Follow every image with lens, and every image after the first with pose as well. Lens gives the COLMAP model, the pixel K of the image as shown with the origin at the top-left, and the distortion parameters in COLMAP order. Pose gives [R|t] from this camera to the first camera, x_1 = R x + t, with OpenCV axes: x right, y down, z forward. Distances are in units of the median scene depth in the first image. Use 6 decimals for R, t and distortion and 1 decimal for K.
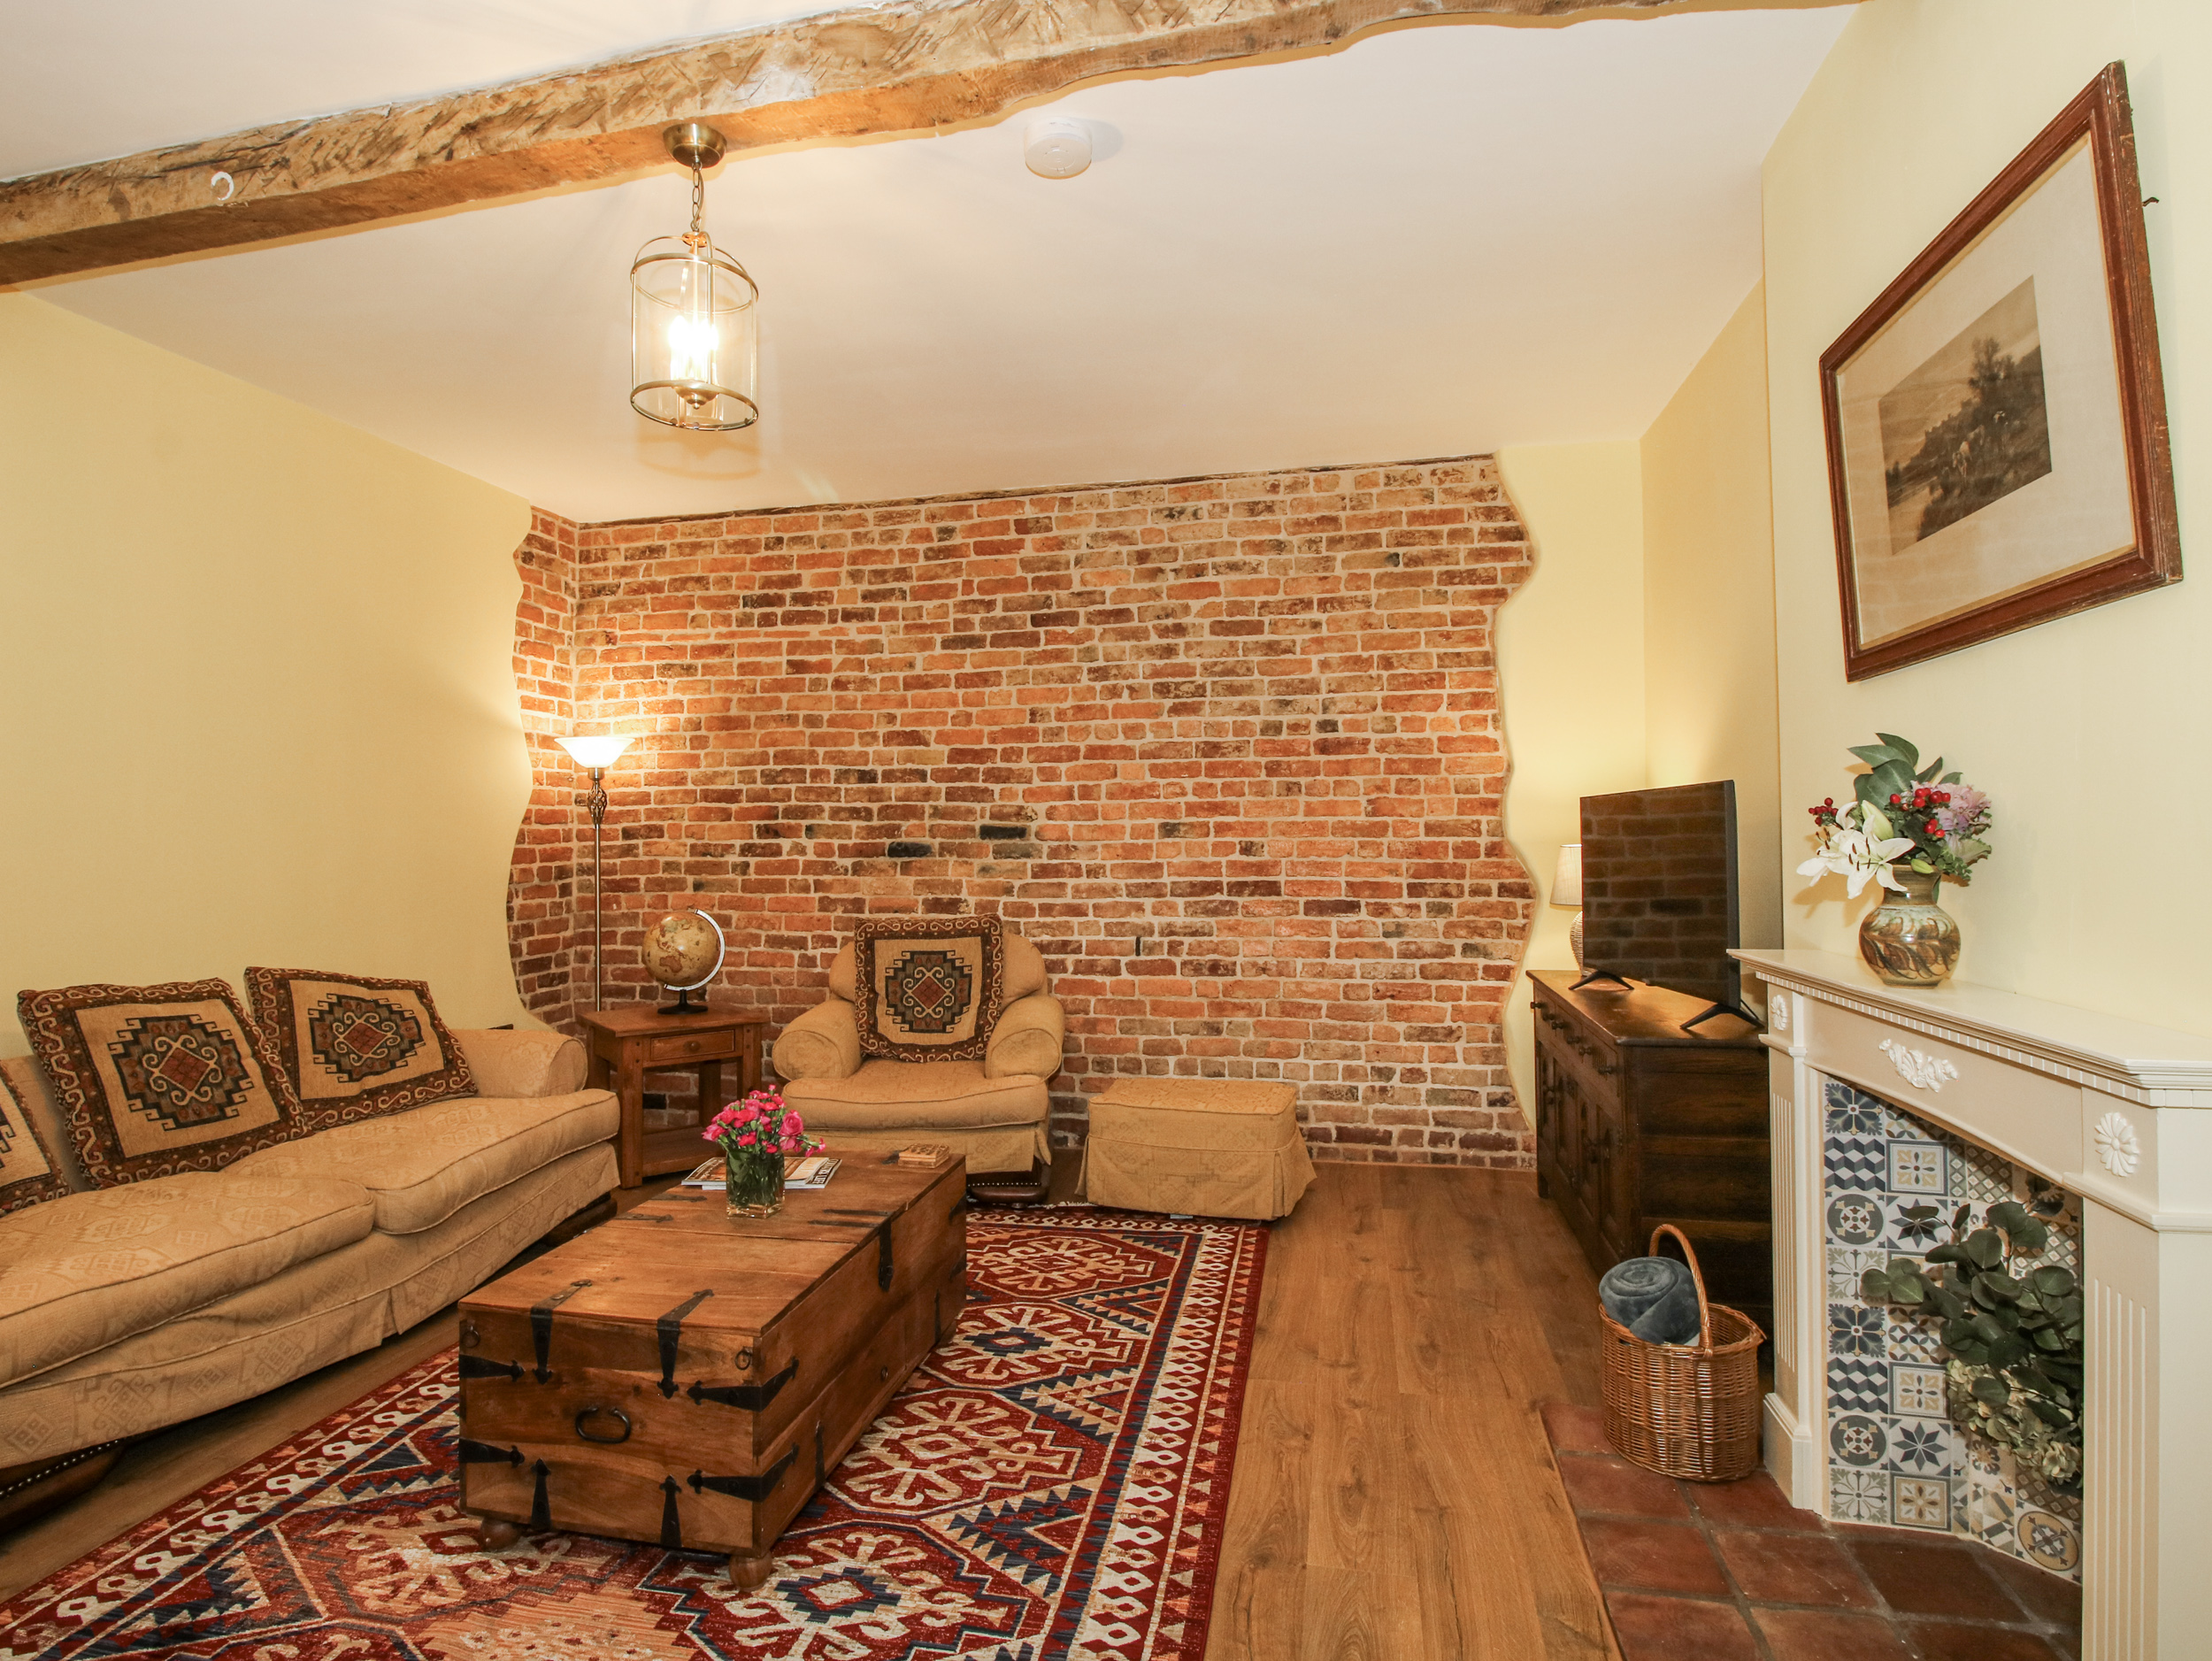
lens RADIAL K [[1154.5, 0, 1089.1], [0, 1154.5, 829.4], [0, 0, 1]] dist [-0.002750, -0.009291]
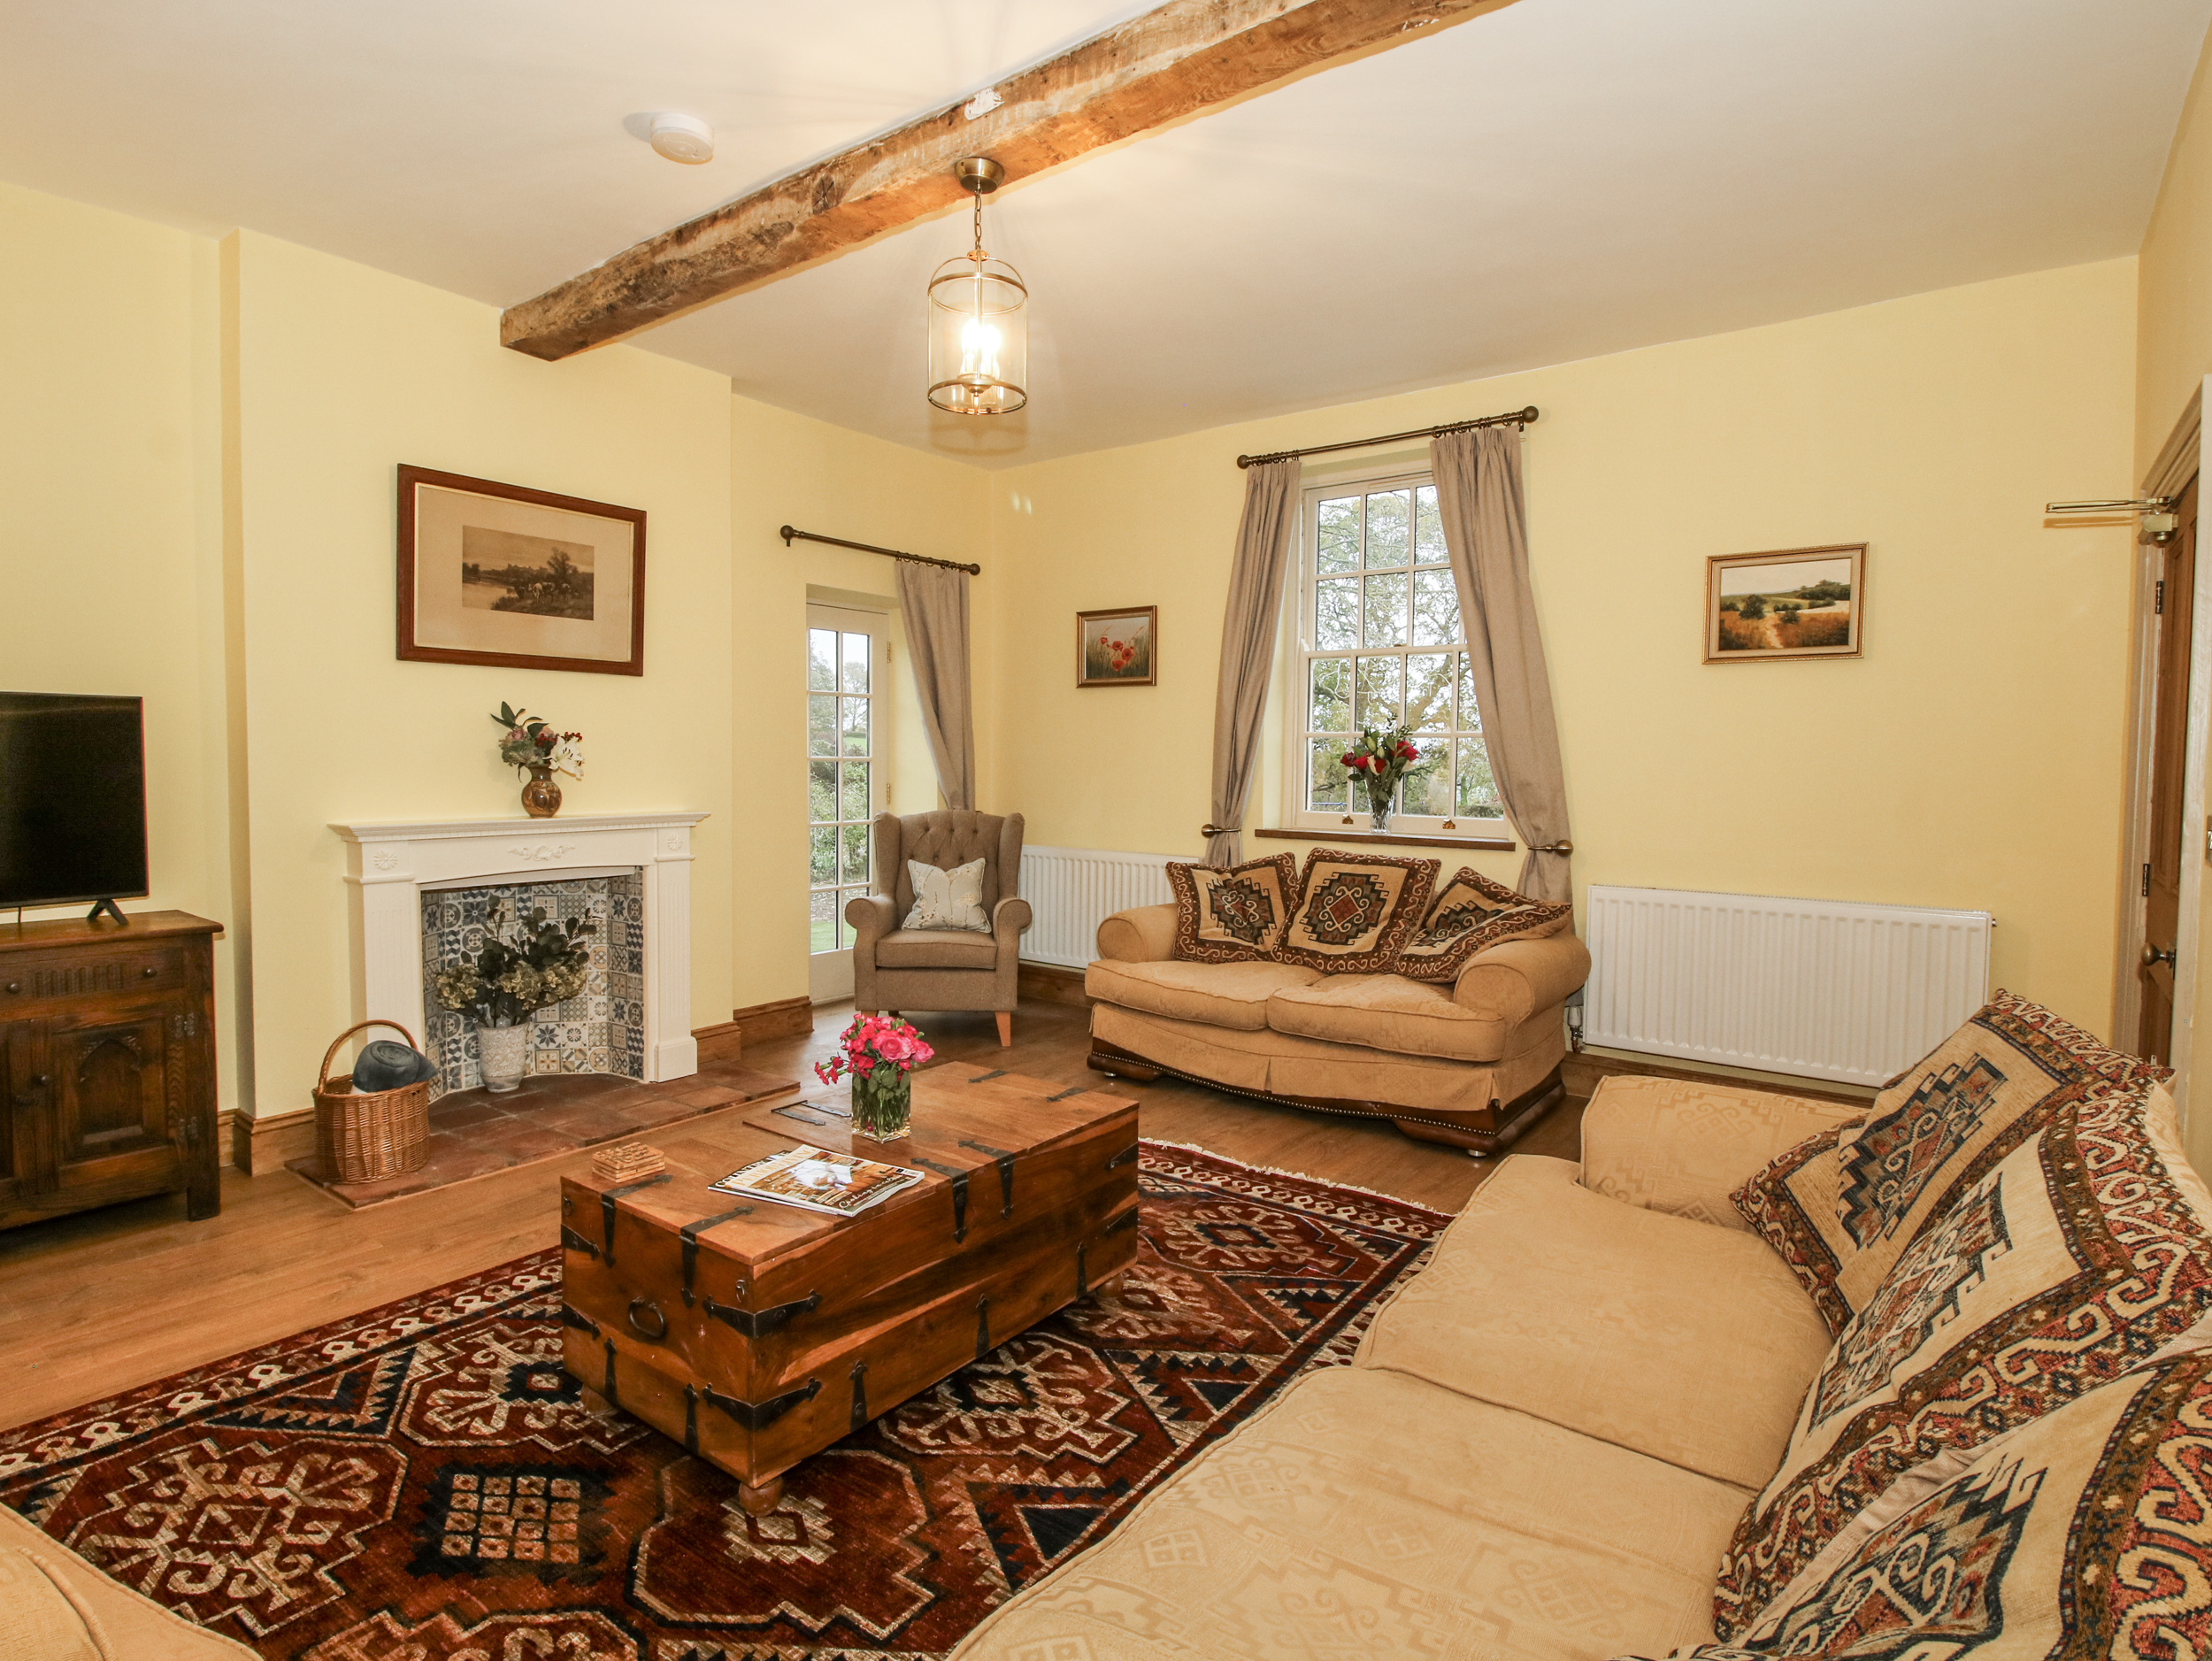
lens RADIAL K [[1154.5, 0, 1084.0], [0, 1154.5, 824.1], [0, 0, 1]] dist [-0.002750, -0.009291]
pose [[-0.907223, -0.024196, 0.419954, -0.928167], [-0.006943, 0.999070, 0.042564, 0.033617], [-0.420593, 0.035700, -0.906547, 1.975696]]
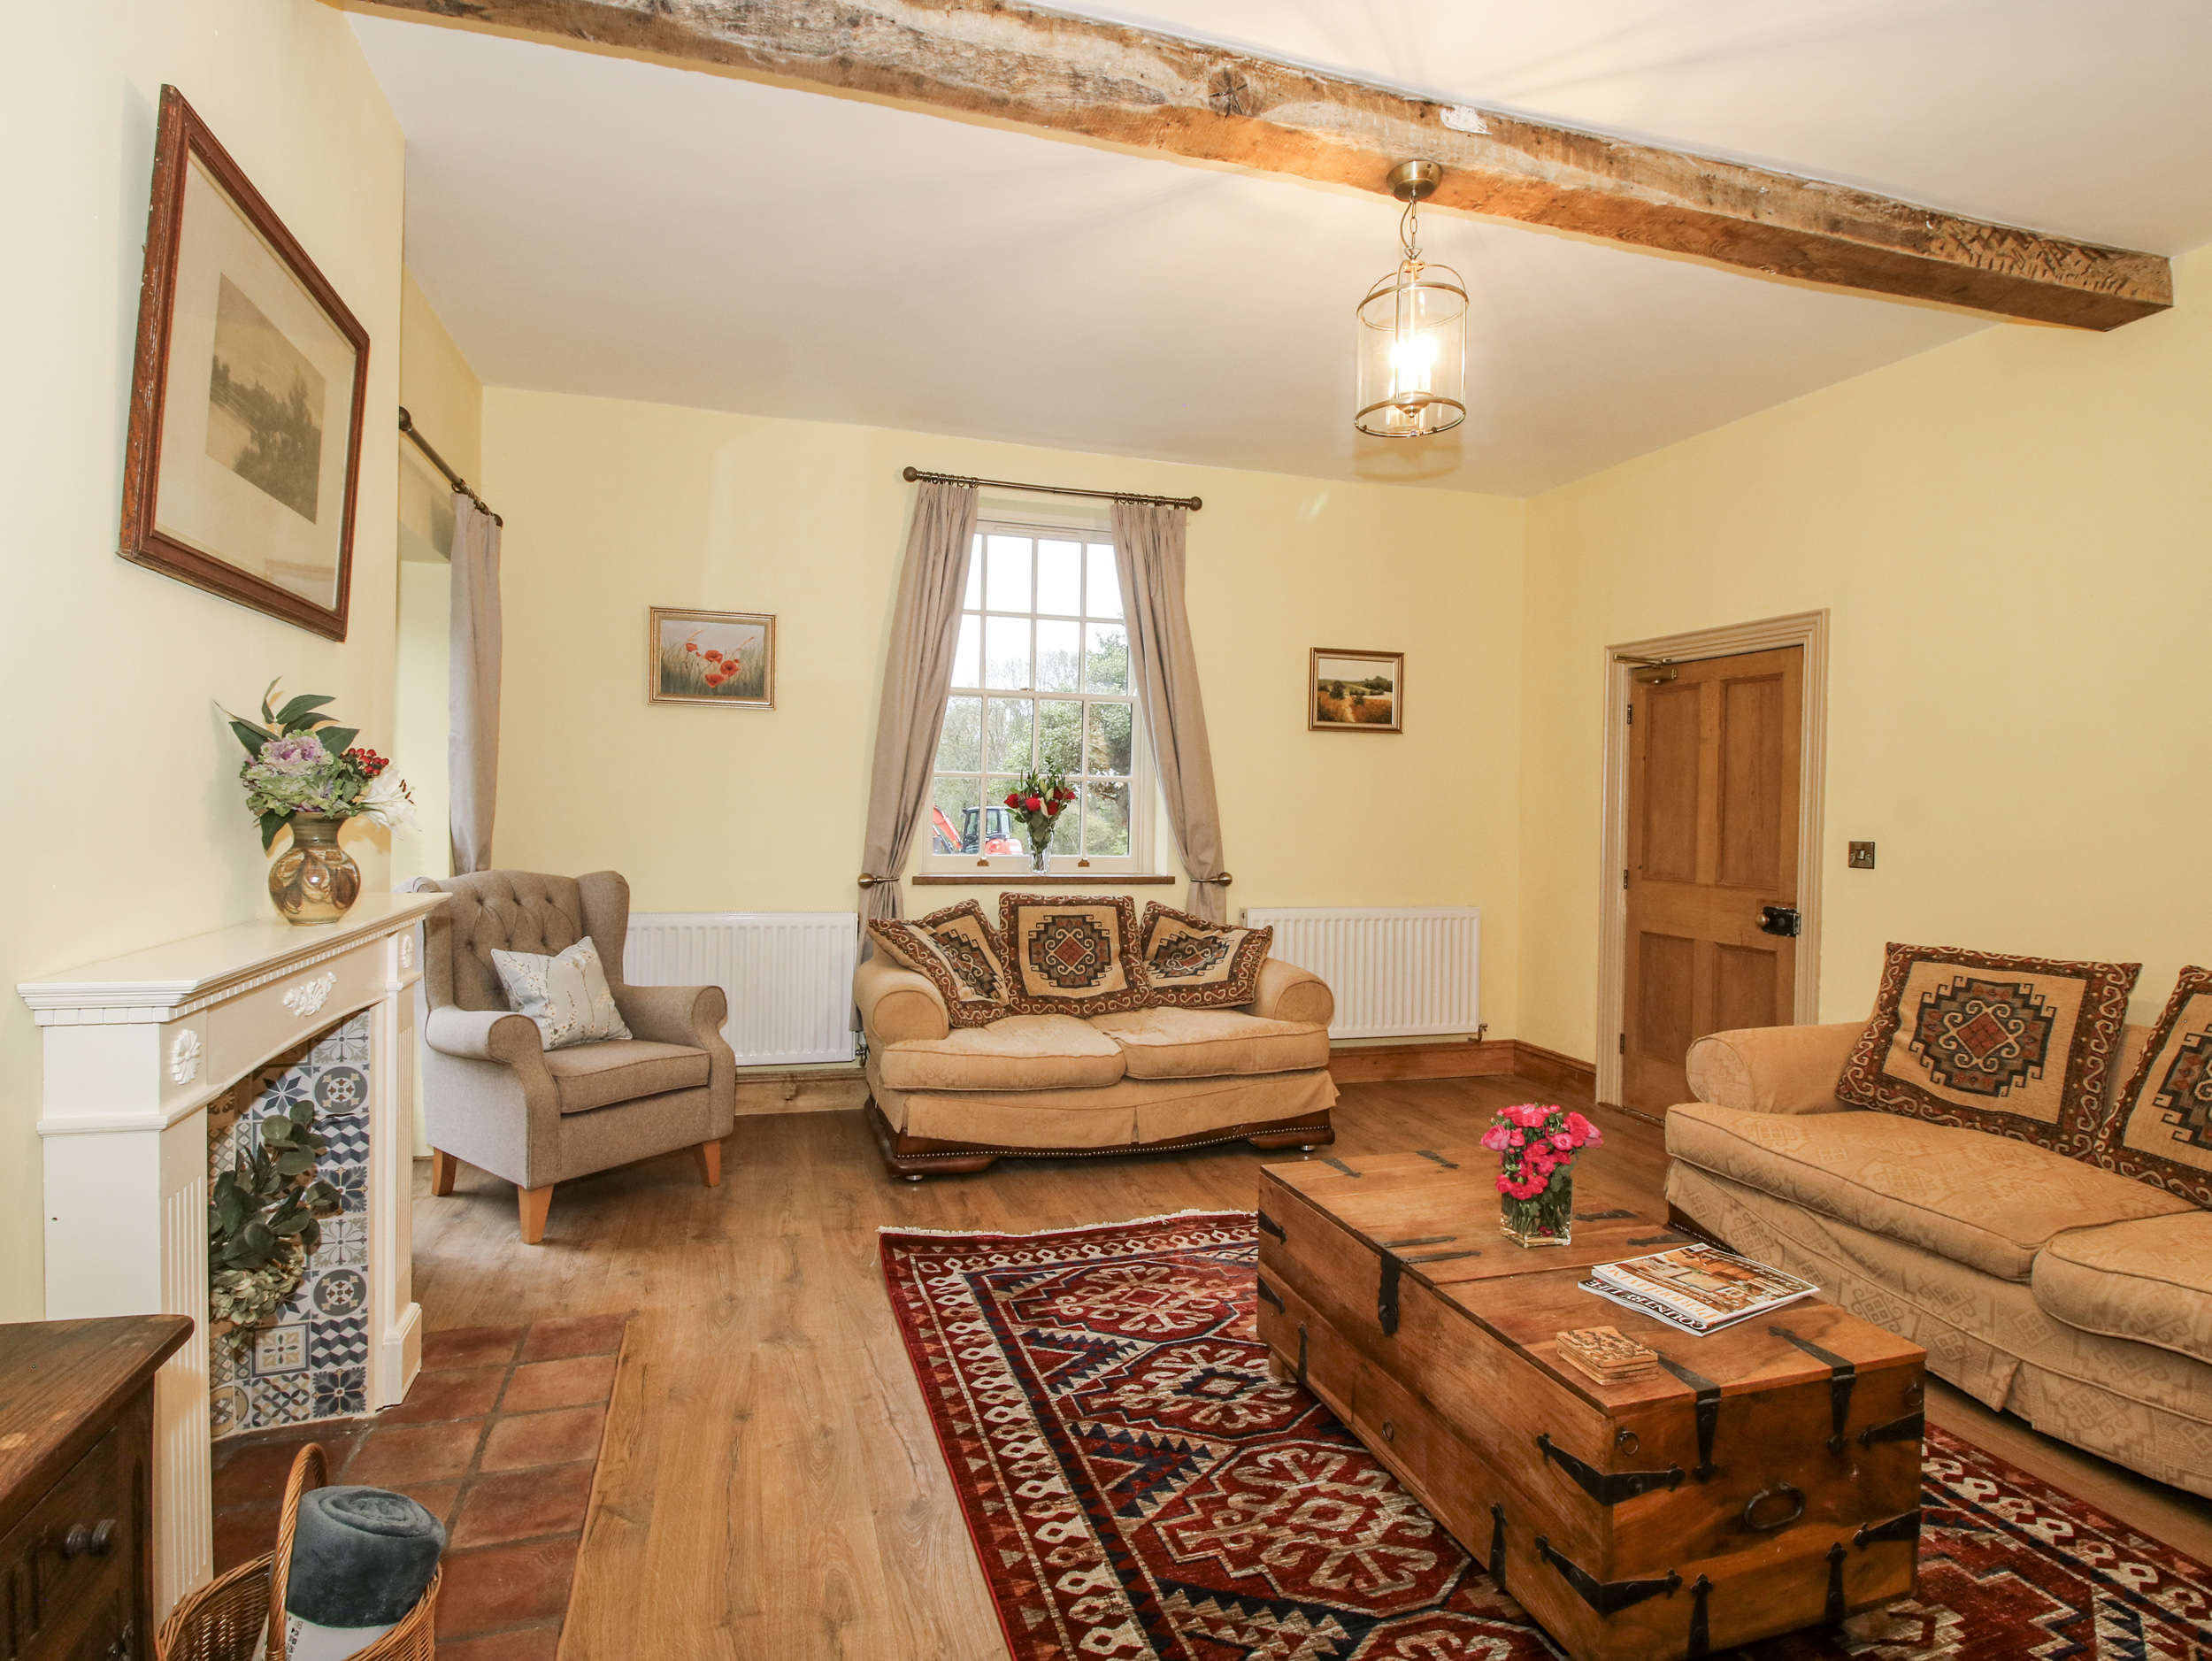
lens RADIAL K [[1154.5, 0, 1095.2], [0, 1154.5, 826.6], [0, 0, 1]] dist [-0.002750, -0.009291]
pose [[-0.870588, 0.001241, -0.492011, 0.456328], [-0.006370, 0.999885, 0.013795, 0.017876], [0.491972, 0.015144, -0.870479, 1.740198]]
